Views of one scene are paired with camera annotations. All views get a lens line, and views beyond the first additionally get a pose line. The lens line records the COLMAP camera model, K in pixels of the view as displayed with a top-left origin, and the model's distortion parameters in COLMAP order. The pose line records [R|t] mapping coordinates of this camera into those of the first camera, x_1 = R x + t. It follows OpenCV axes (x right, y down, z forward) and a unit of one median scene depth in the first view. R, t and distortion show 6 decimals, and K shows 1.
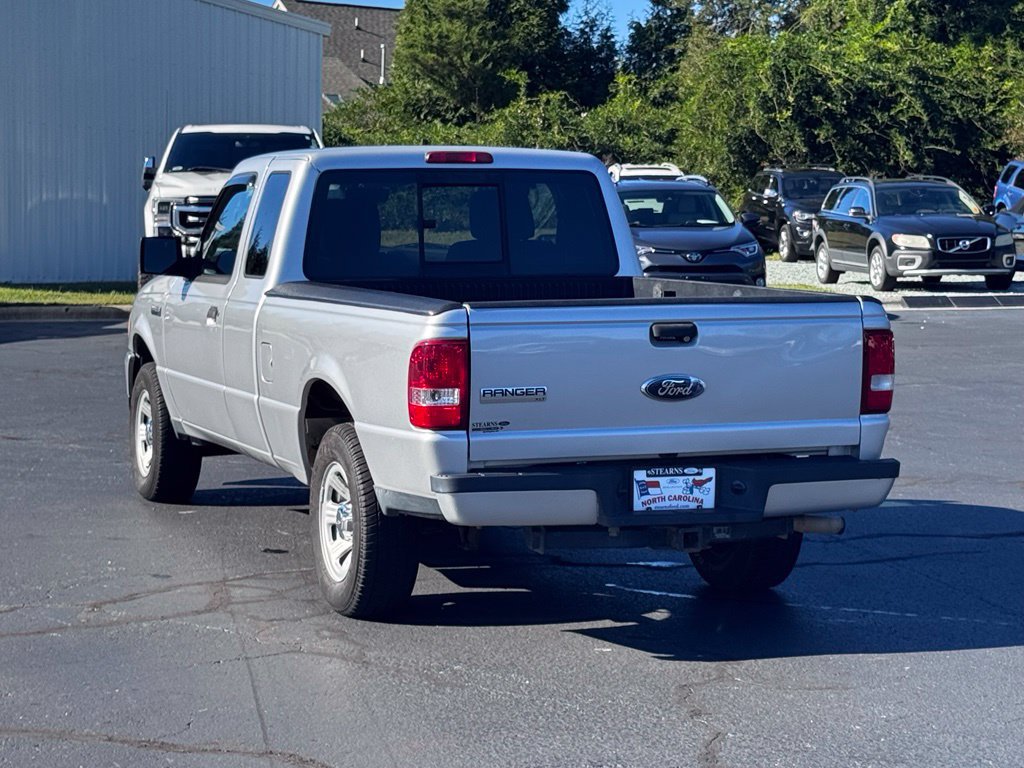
lens RADIAL K [[2240.1, 0, 512.0], [0, 2240.1, 384.0], [0, 0, 1]] dist [0.138279, 0.216293]
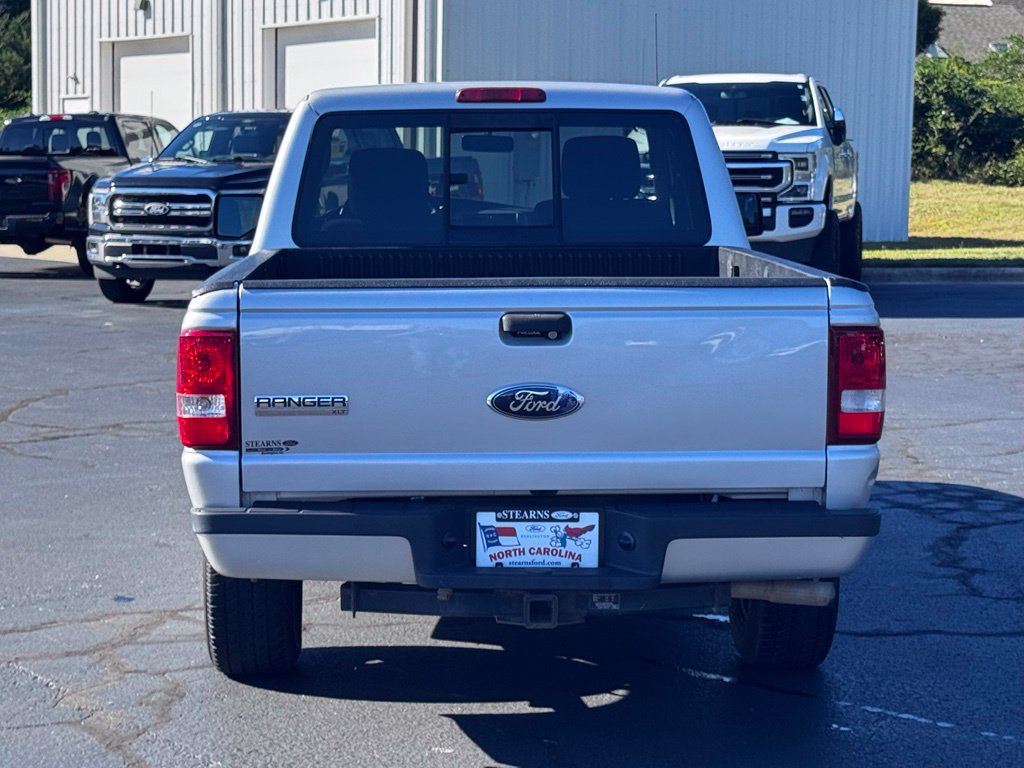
lens RADIAL K [[2240.1, 0, 512.0], [0, 2240.1, 384.0], [0, 0, 1]] dist [0.138279, 0.216293]
pose [[0.948626, 0.028898, -0.315077, 0.279542], [-0.023198, 0.999493, 0.021827, -0.018720], [0.315548, -0.013397, 0.948815, 0.287844]]
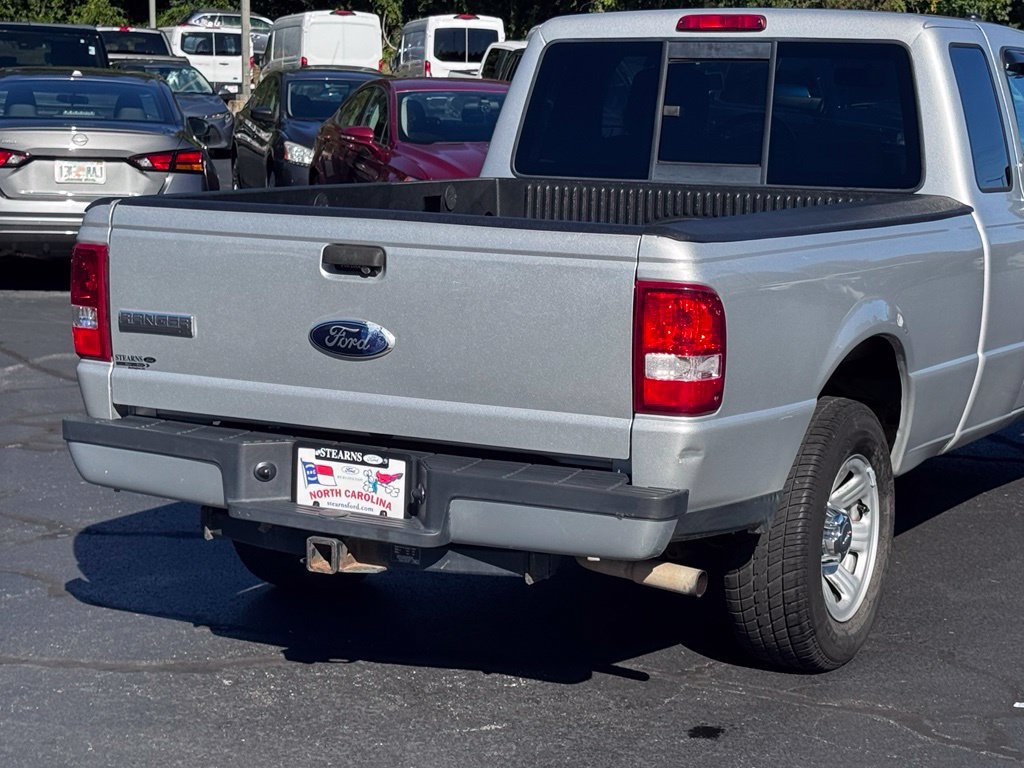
lens RADIAL K [[2240.1, 0, 512.0], [0, 2240.1, 384.0], [0, 0, 1]] dist [0.138279, 0.216293]
pose [[0.652755, 0.113585, -0.749005, 0.597824], [-0.084958, 0.993435, 0.076612, -0.039730], [0.752790, 0.013625, 0.658120, 0.546524]]
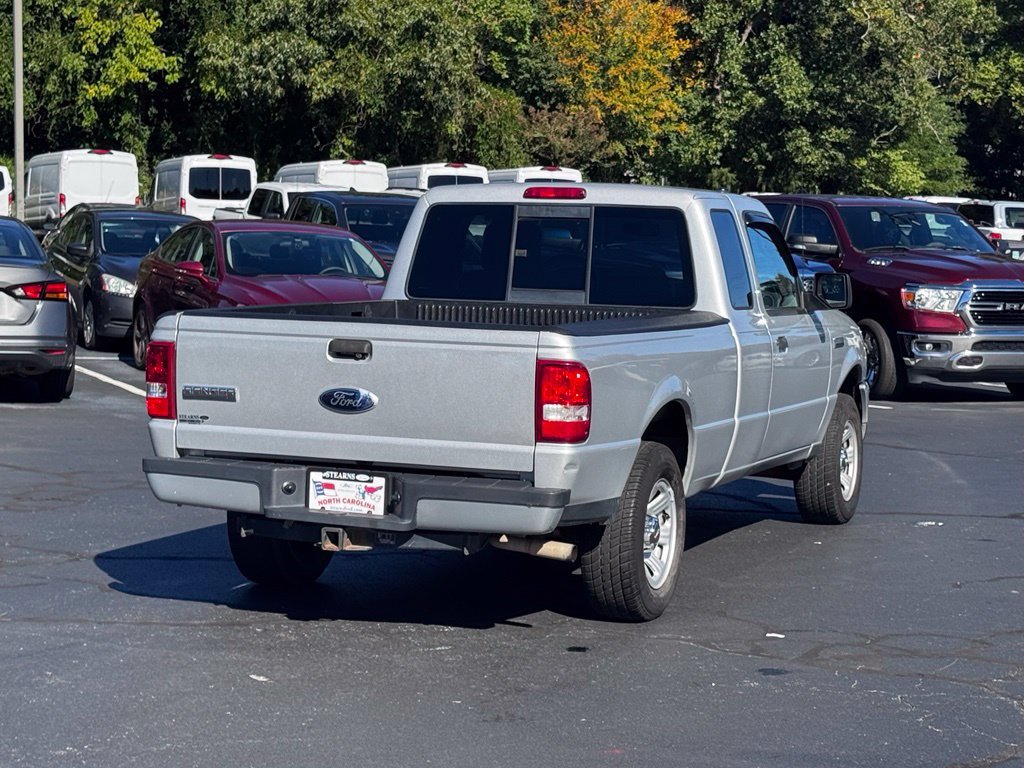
lens RADIAL K [[2240.1, 0, 512.0], [0, 2240.1, 384.0], [0, 0, 1]] dist [0.138279, 0.216293]
pose [[0.740947, 0.065483, -0.668364, 0.812426], [-0.081199, 0.996669, 0.007632, -0.019476], [0.666637, 0.048615, 0.743796, 0.230609]]
